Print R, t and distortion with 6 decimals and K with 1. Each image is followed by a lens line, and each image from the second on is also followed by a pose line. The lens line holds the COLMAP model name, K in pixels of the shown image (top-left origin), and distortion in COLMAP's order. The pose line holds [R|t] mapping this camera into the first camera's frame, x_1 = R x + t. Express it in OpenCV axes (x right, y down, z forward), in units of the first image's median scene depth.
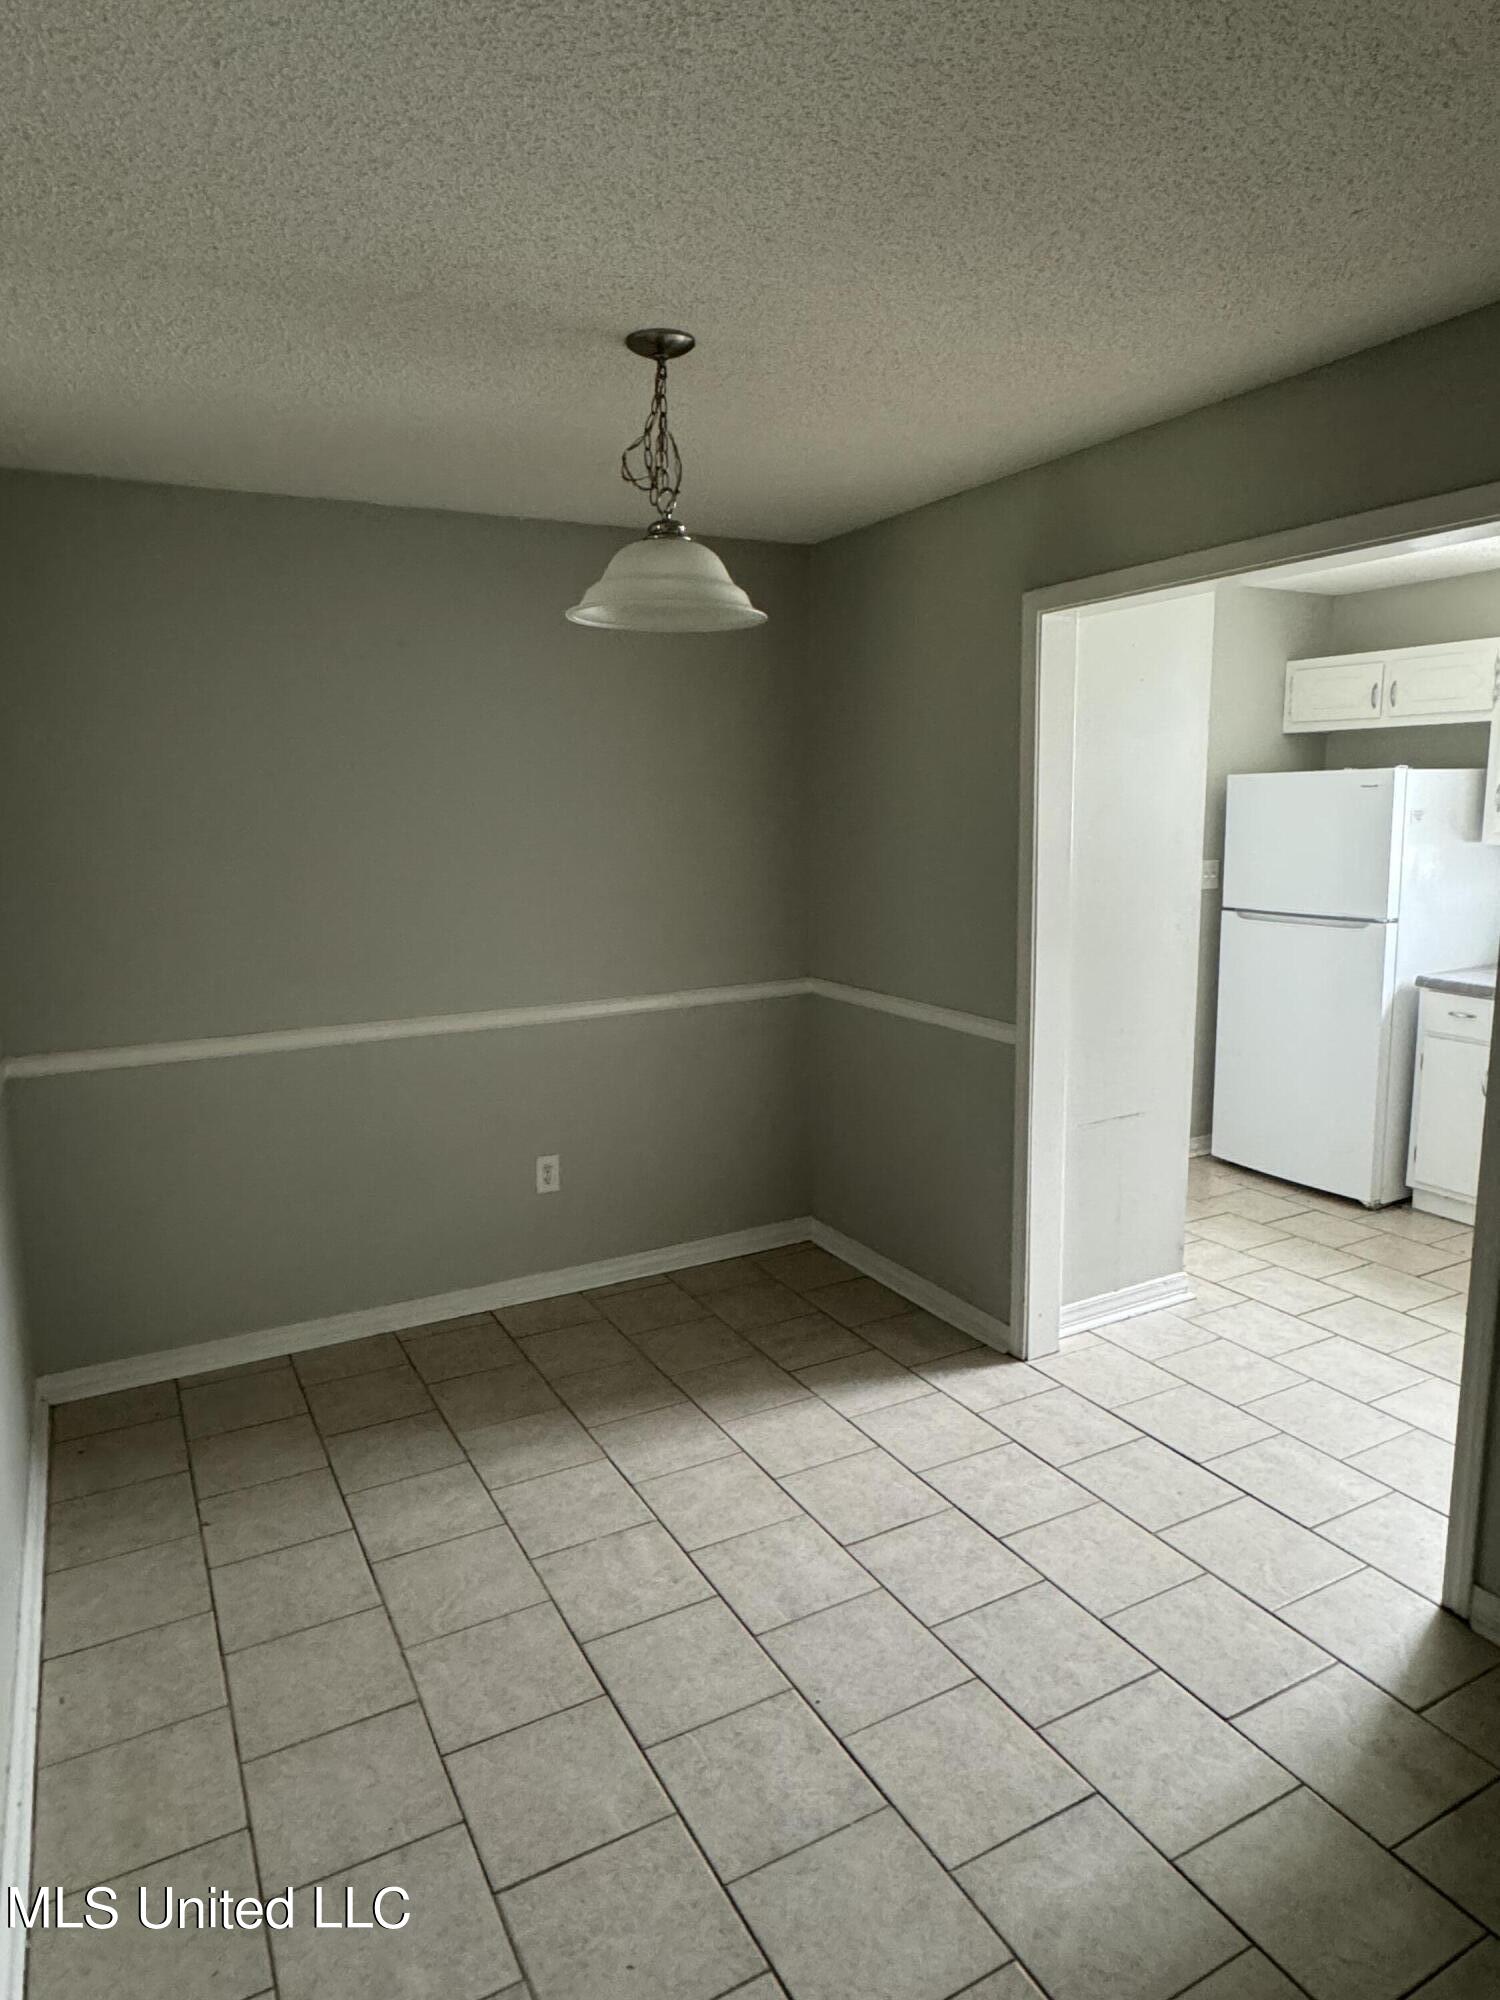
lens RADIAL K [[1218.4, 0, 750.0], [0, 1218.4, 1000.0], [0, 0, 1]] dist [-0.004822, 0.000904]
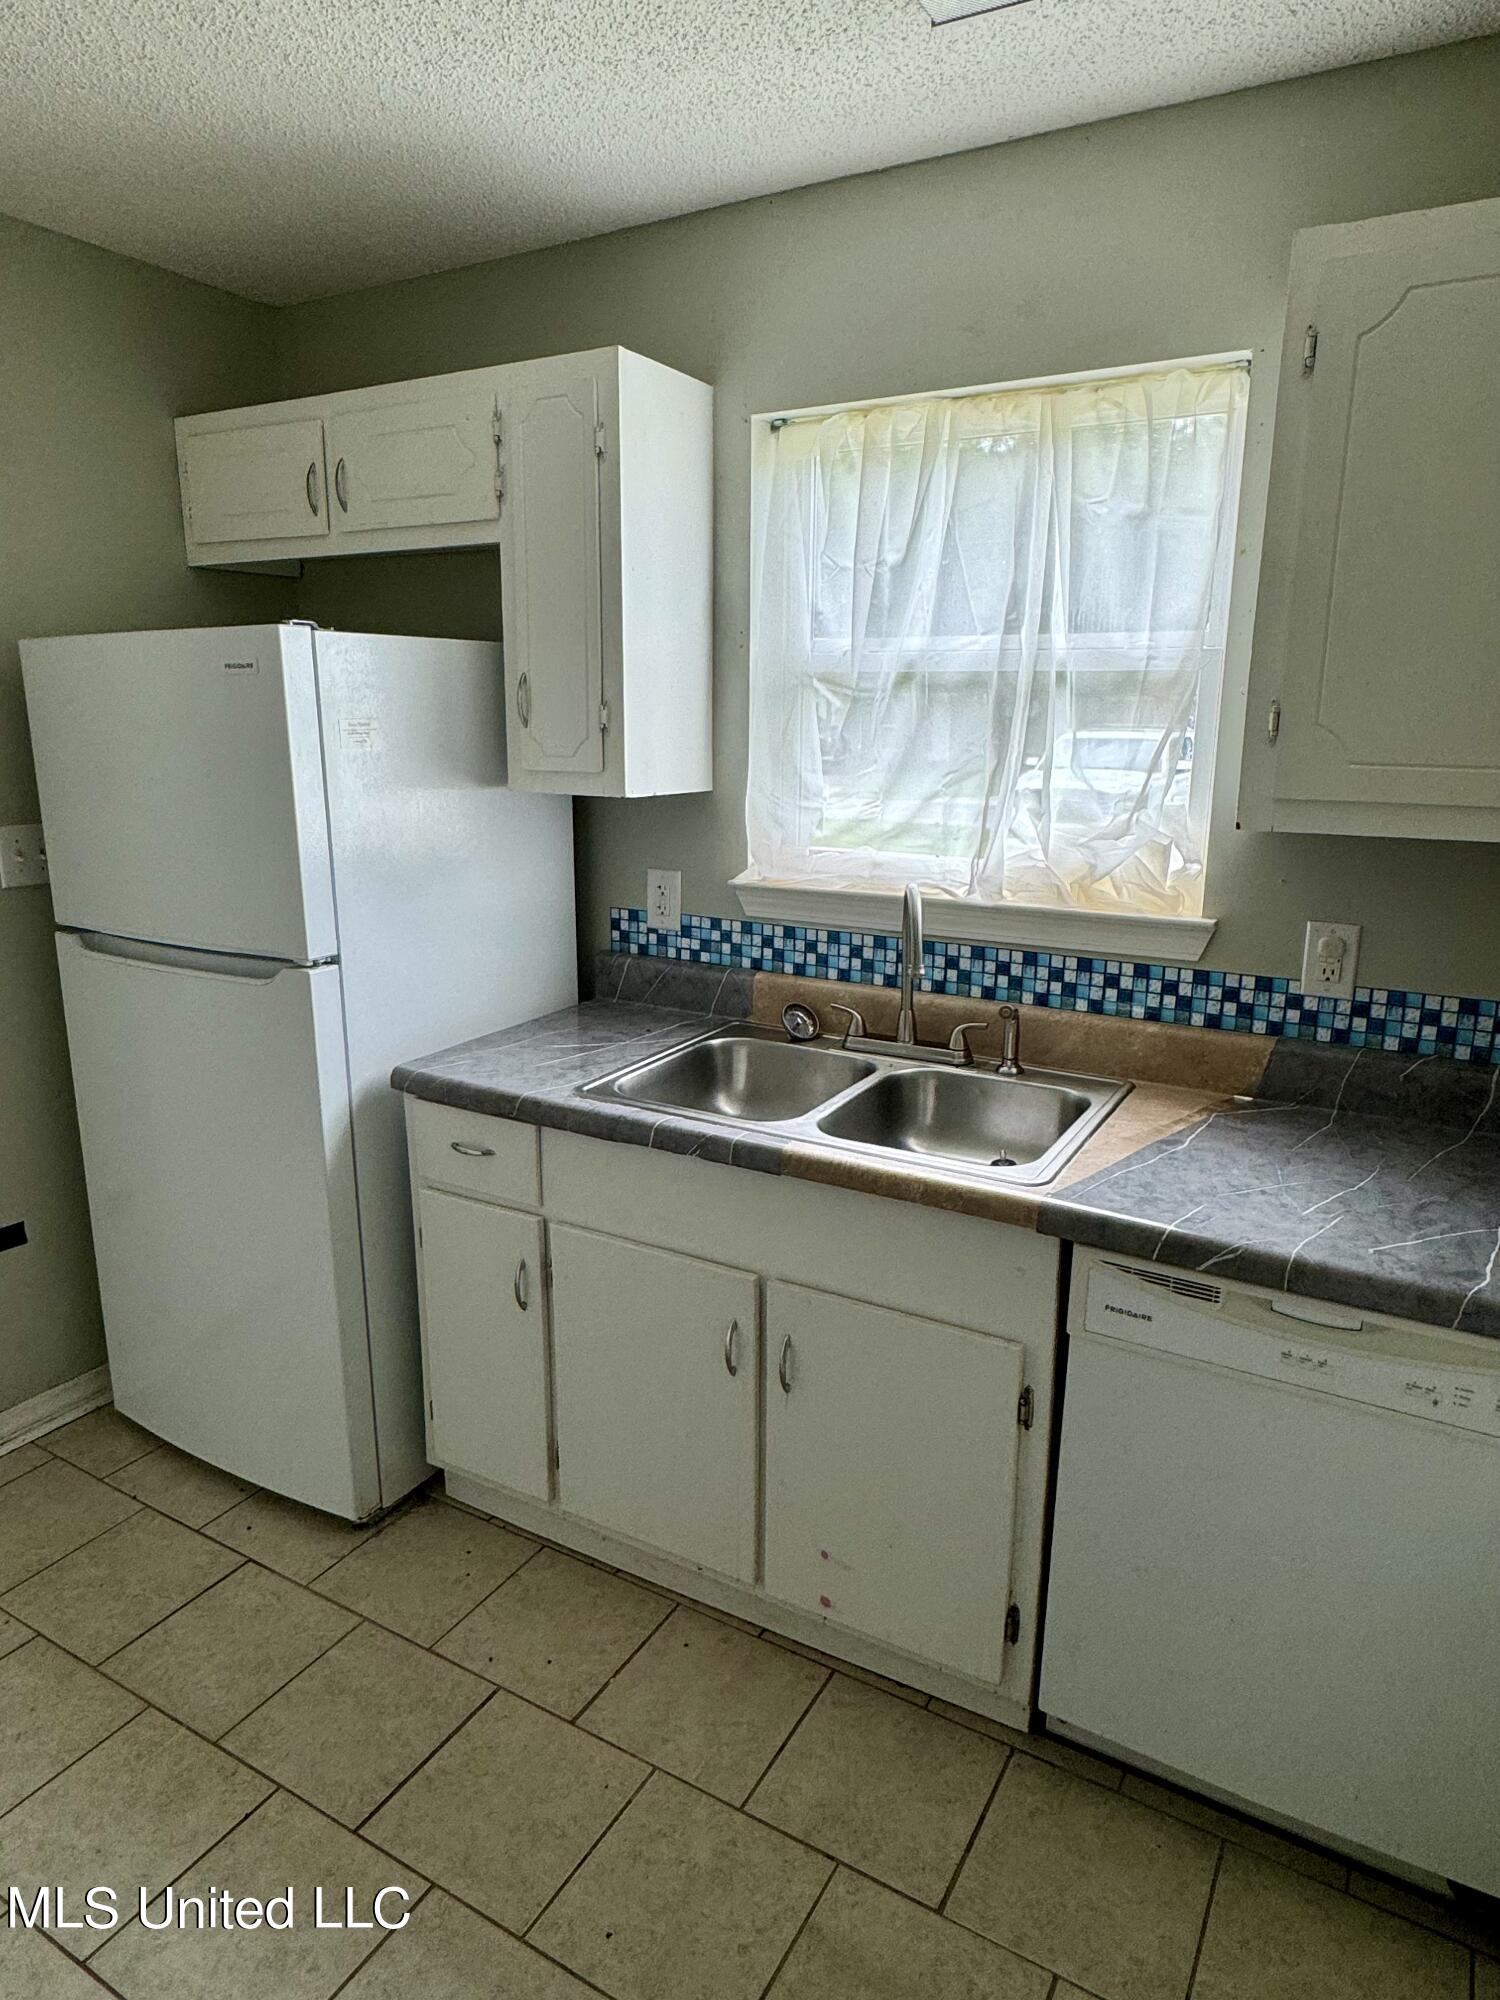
lens RADIAL K [[1218.4, 0, 750.0], [0, 1218.4, 1000.0], [0, 0, 1]] dist [-0.004822, 0.000904]
pose [[0.854865, -0.095860, 0.509919, 0.414864], [0.063756, 0.994744, 0.080117, -0.074722], [-0.514919, -0.035979, 0.856483, 0.501099]]
